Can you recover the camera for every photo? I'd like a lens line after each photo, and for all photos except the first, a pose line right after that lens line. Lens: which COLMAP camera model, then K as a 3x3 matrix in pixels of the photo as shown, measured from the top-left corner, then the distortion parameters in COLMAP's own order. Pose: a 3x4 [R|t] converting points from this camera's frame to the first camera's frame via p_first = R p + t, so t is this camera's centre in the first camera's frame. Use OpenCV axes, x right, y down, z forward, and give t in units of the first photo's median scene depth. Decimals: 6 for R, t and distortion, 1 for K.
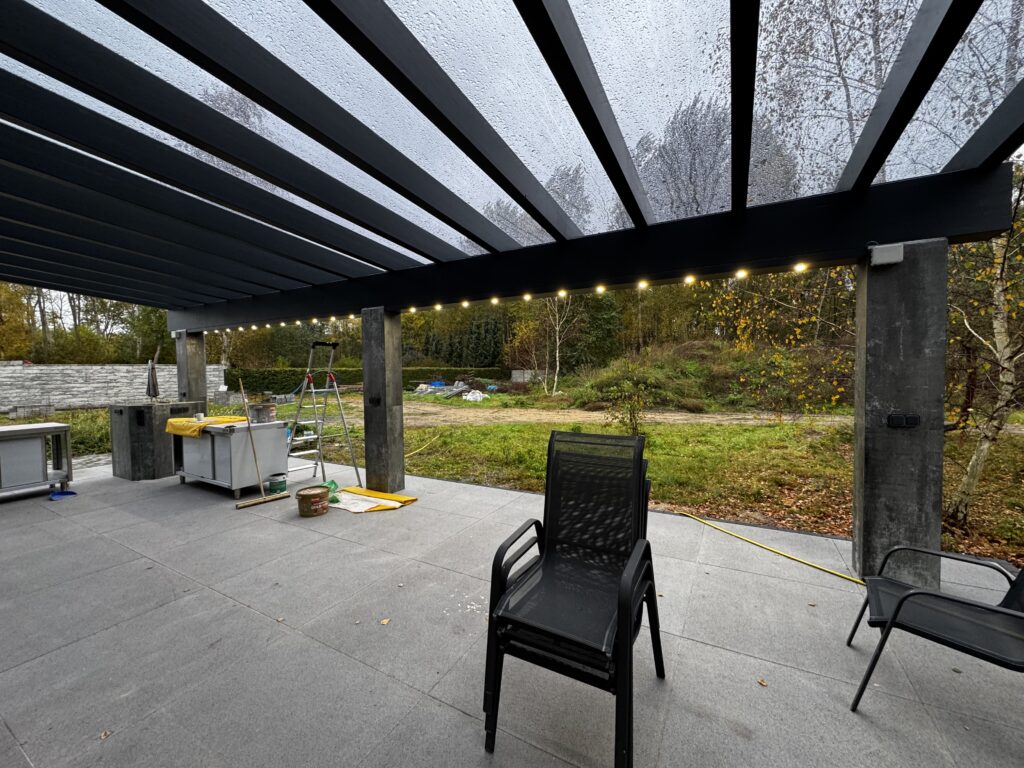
lens RADIAL K [[411.4, 0, 512.0], [0, 411.4, 384.0], [0, 0, 1]] dist [-0.001231, -0.000148]
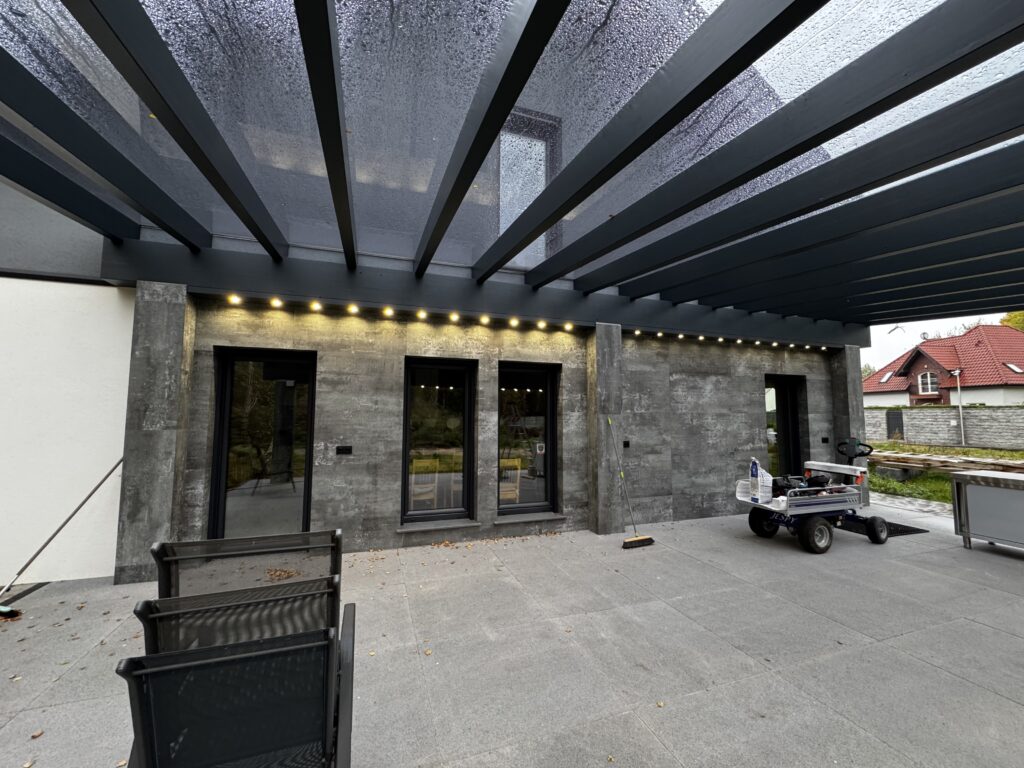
lens RADIAL K [[411.4, 0, 512.0], [0, 411.4, 384.0], [0, 0, 1]] dist [-0.001231, -0.000148]
pose [[-0.643990, -0.036718, -0.764152, 0.319289], [-0.026706, 0.999318, -0.025512, -0.081398], [0.764568, 0.003978, -0.644531, 1.189266]]
